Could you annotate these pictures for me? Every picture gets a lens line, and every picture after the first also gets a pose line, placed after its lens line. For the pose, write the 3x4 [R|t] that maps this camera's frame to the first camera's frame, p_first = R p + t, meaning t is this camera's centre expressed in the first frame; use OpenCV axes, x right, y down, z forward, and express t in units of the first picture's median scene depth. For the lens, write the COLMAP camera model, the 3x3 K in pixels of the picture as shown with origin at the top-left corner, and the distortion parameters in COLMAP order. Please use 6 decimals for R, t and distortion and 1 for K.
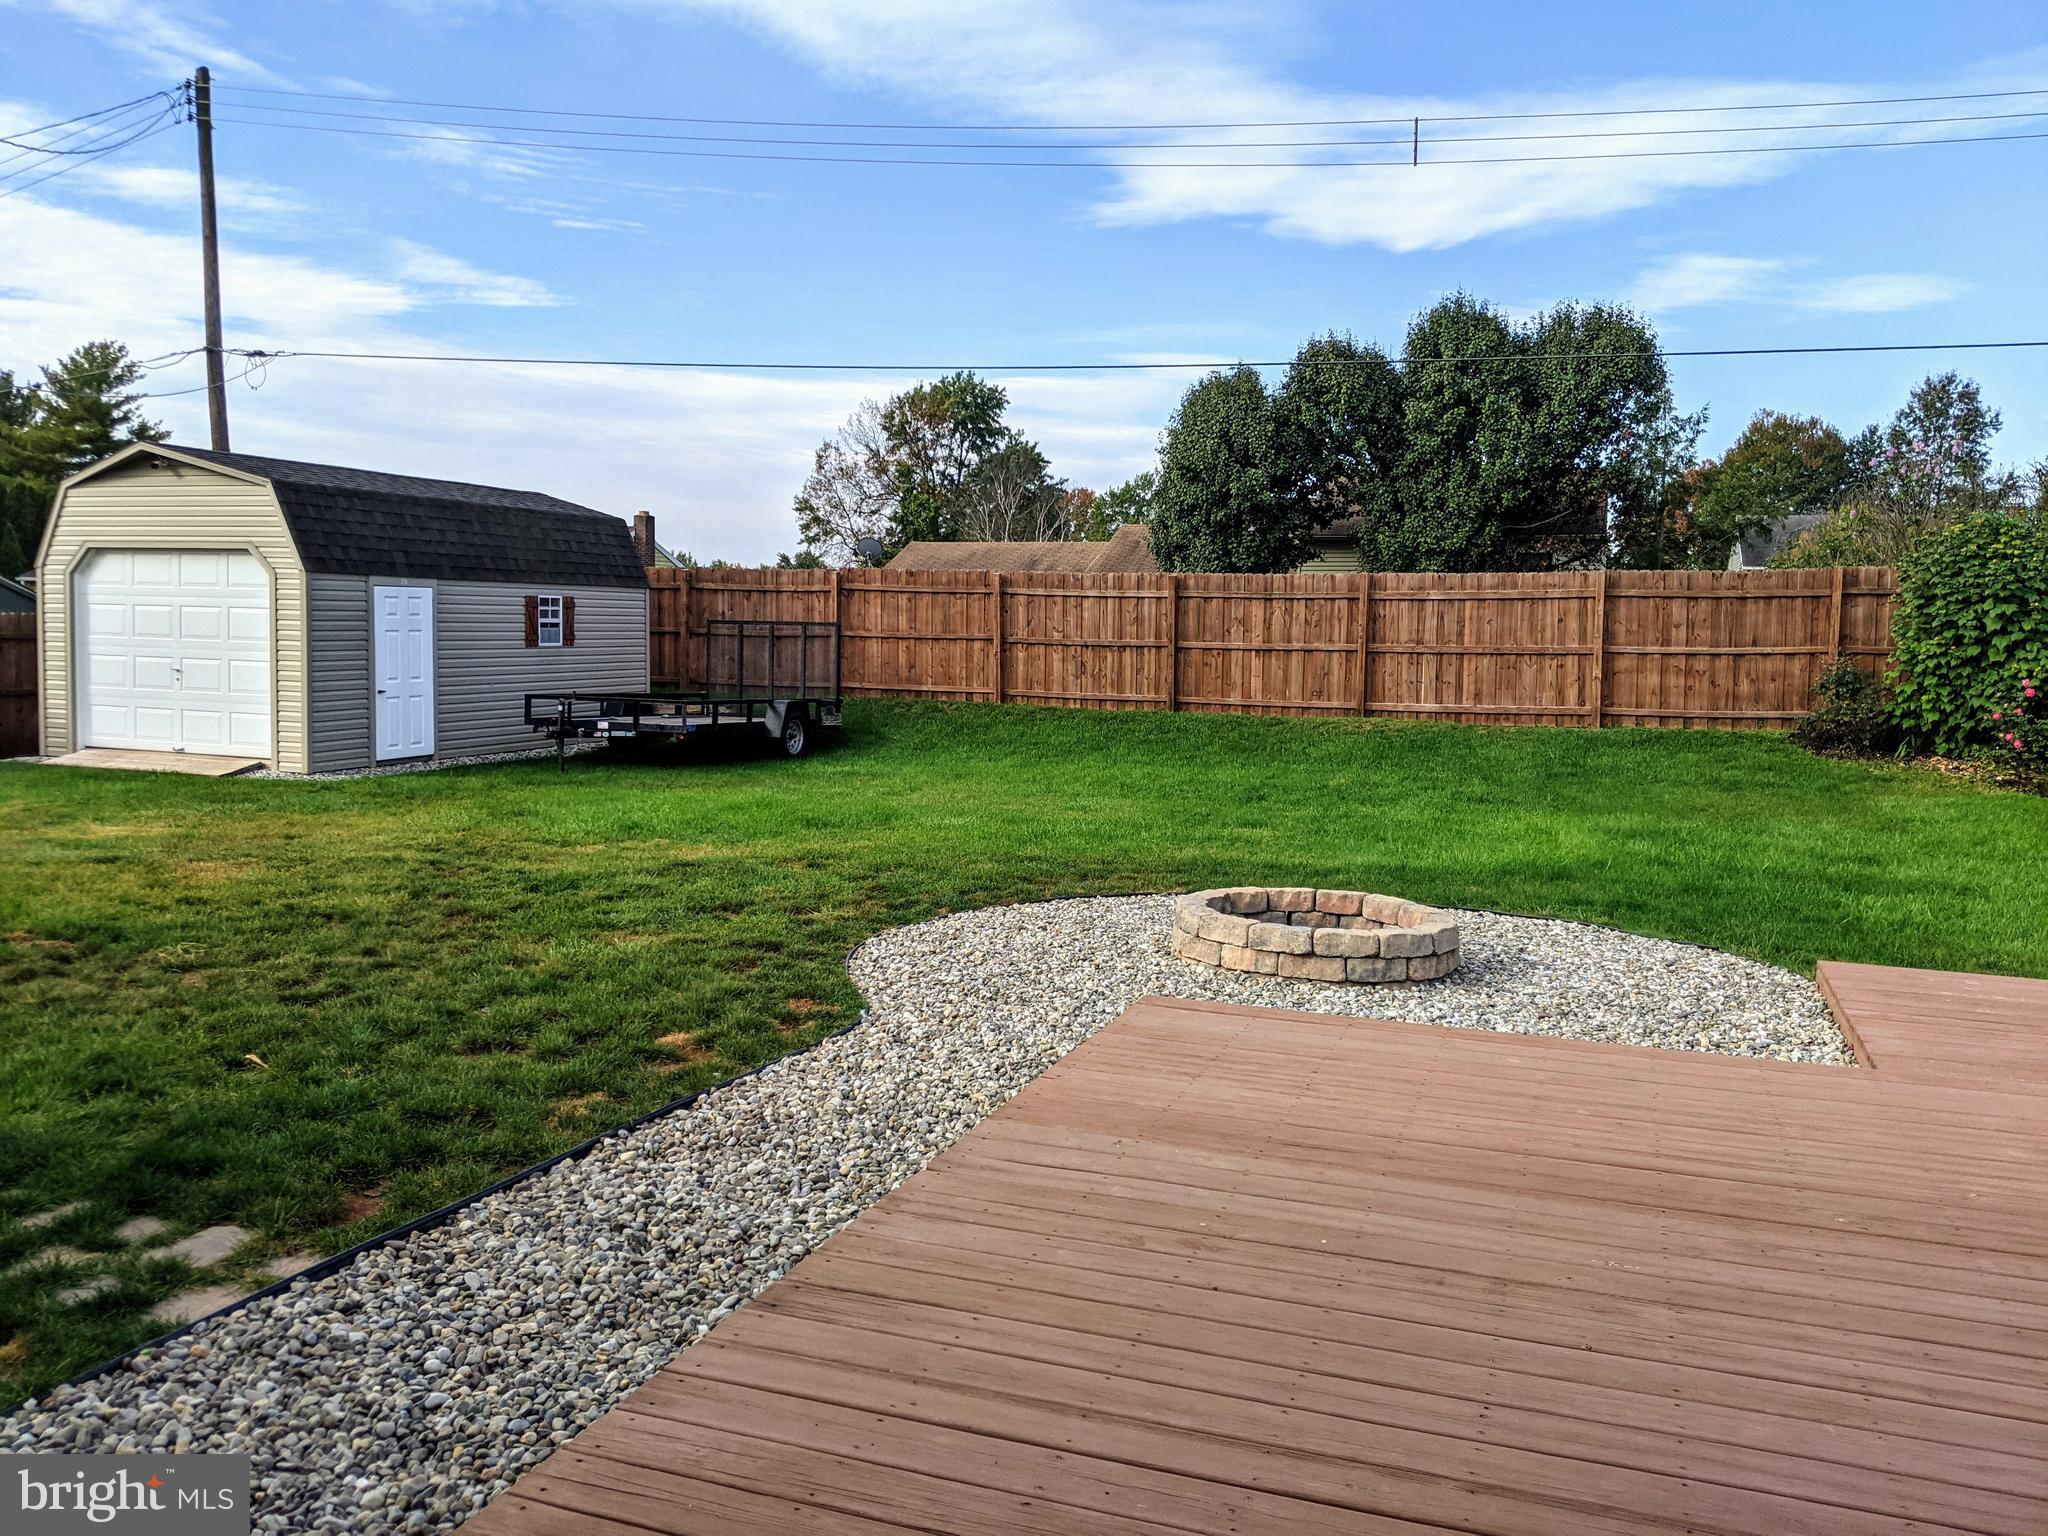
lens RADIAL K [[1639.4, 0, 1030.7], [0, 1639.4, 773.7], [0, 0, 1]] dist [0.113376, -0.141881]
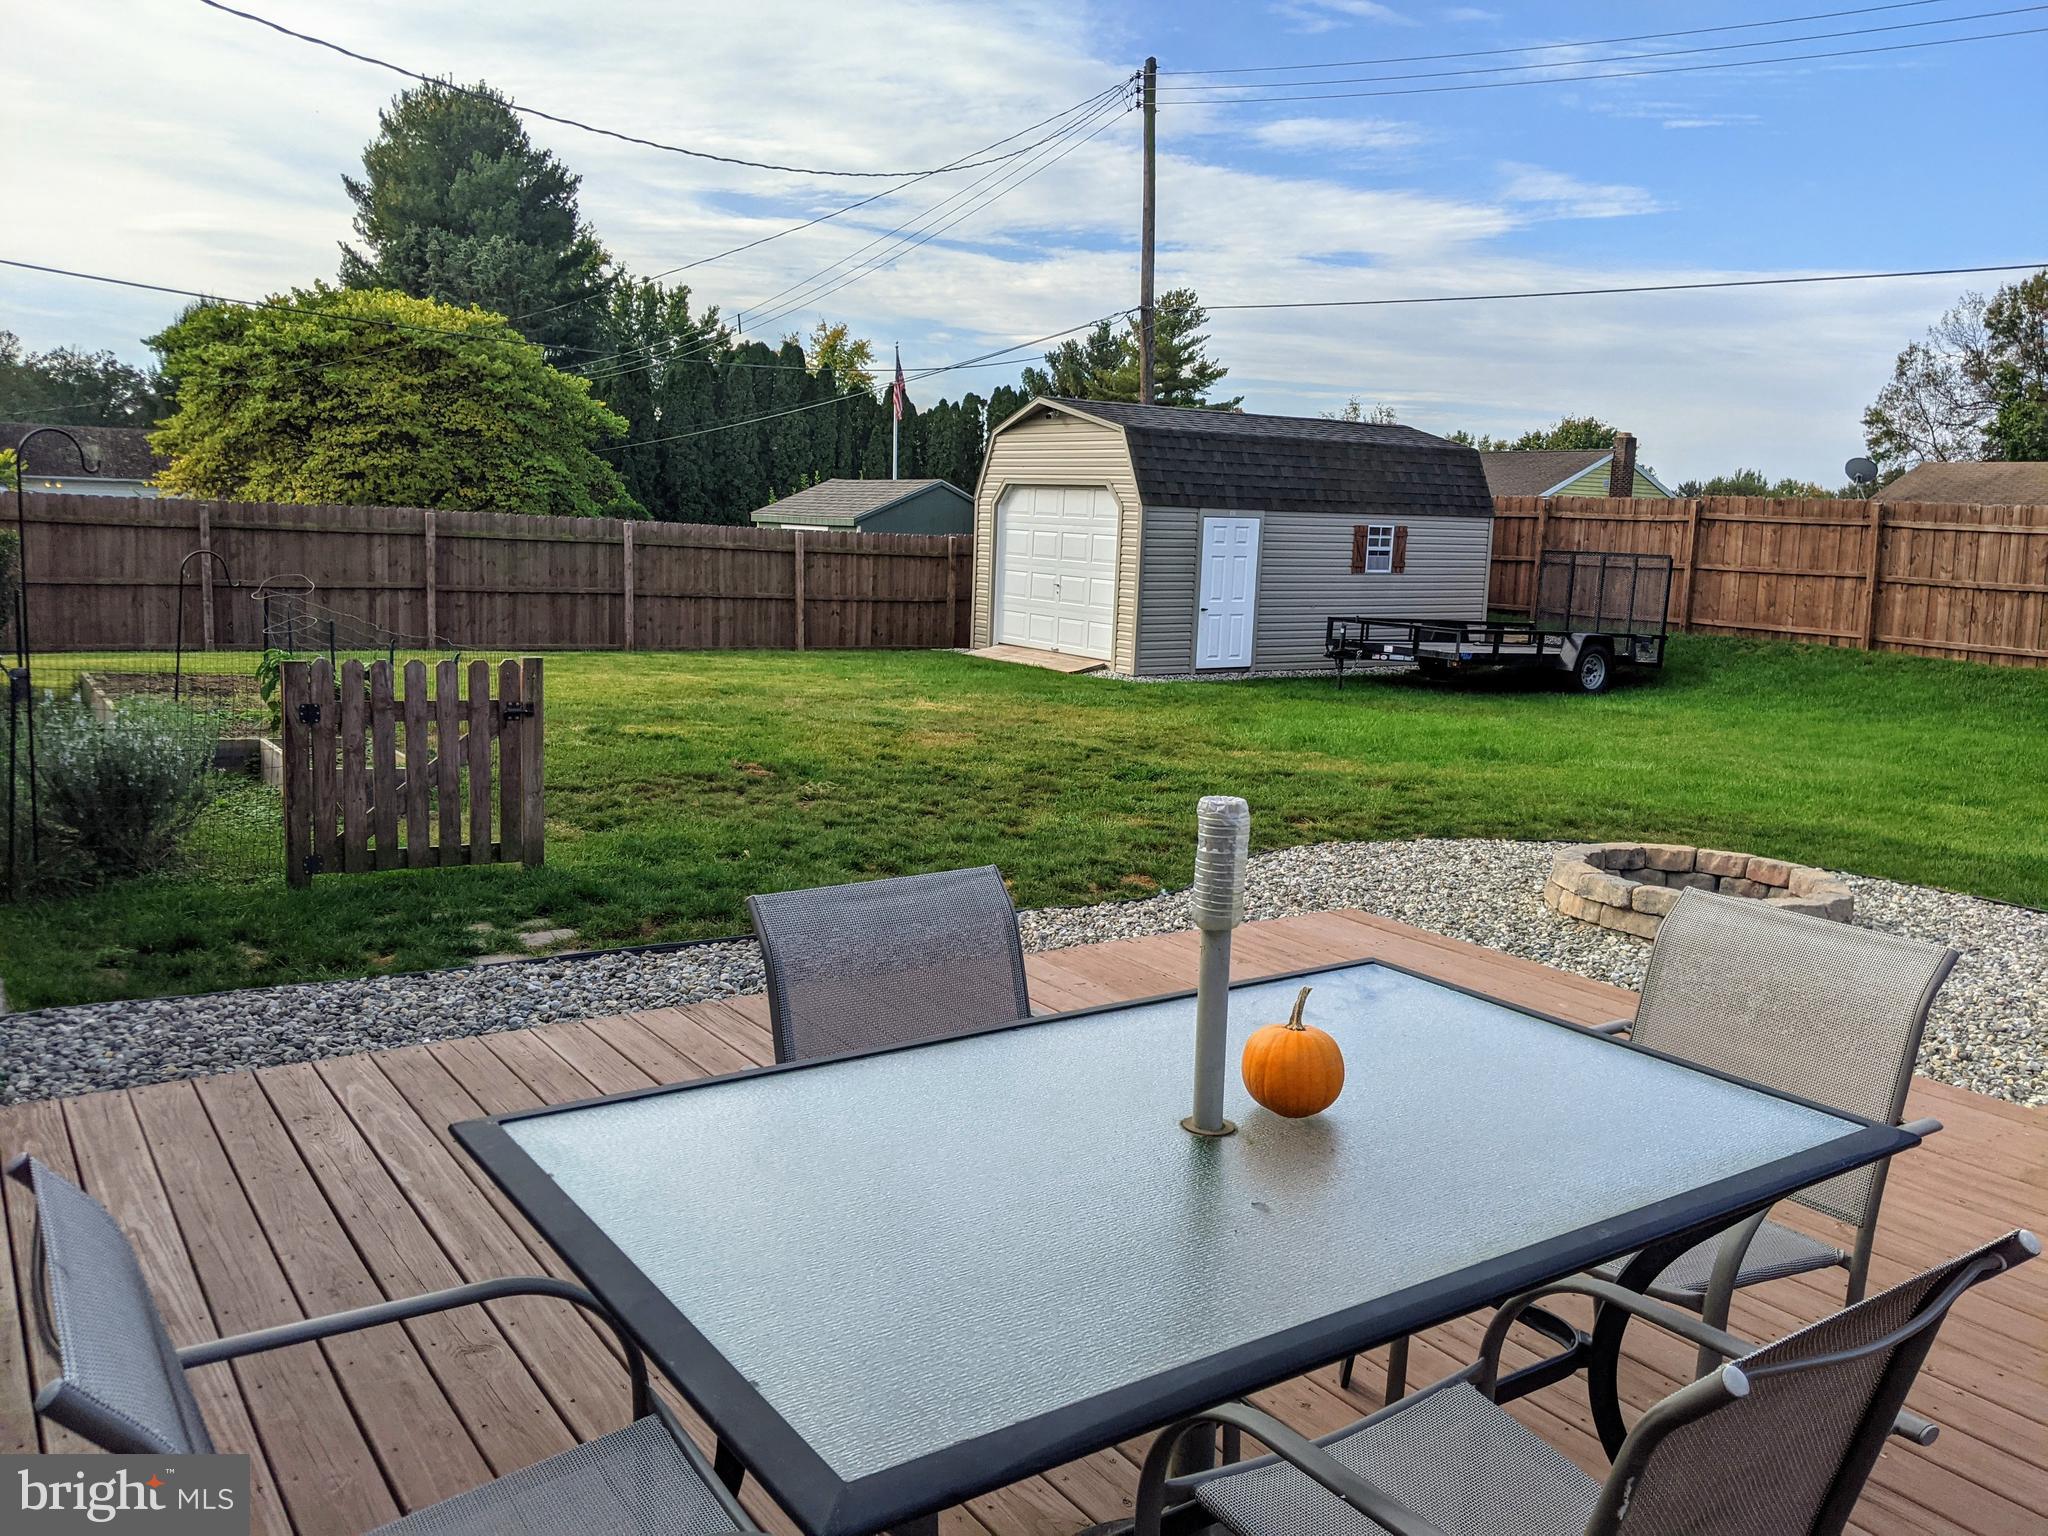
lens RADIAL K [[1671.7, 0, 1021.8], [0, 1671.7, 739.3], [0, 0, 1]] dist [0.104830, -0.175828]
pose [[0.814429, 0.088947, -0.573405, 0.151764], [-0.075248, 0.996027, 0.047626, -0.004546], [0.575363, 0.004360, 0.817887, -0.016064]]
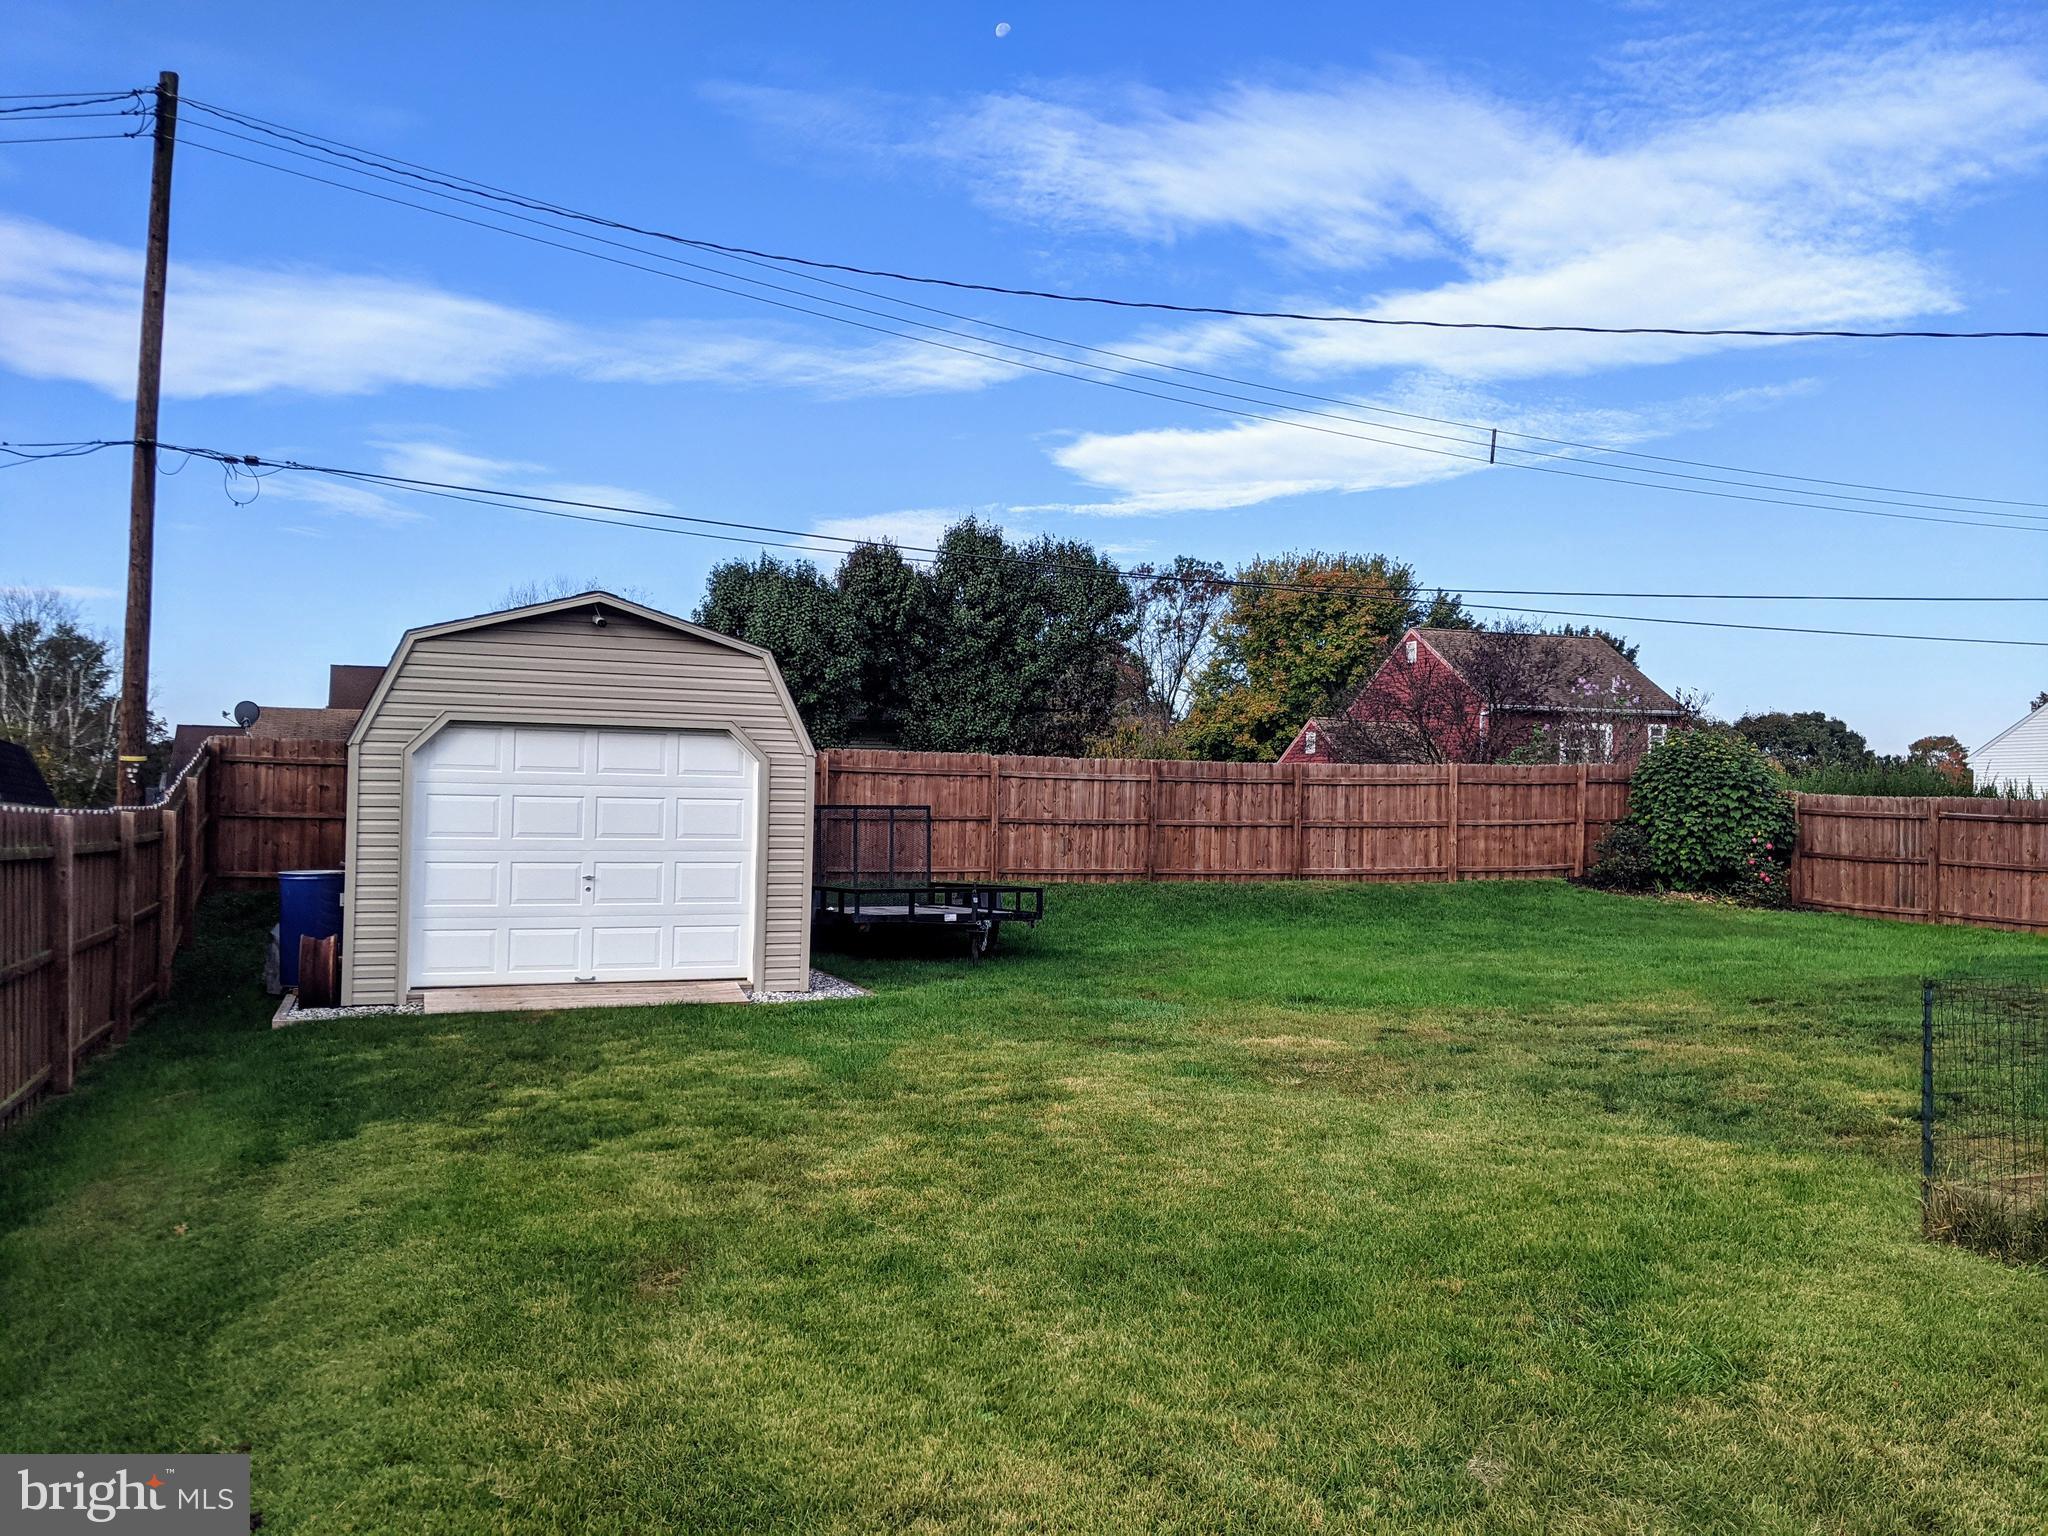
lens RADIAL K [[1639.4, 0, 1030.7], [0, 1639.4, 773.7], [0, 0, 1]] dist [0.113376, -0.141881]
pose [[0.730397, 0.004943, 0.683005, -0.775424], [0.065359, 0.994879, -0.077094, -0.031964], [-0.679889, 0.100950, 0.726333, 0.246155]]
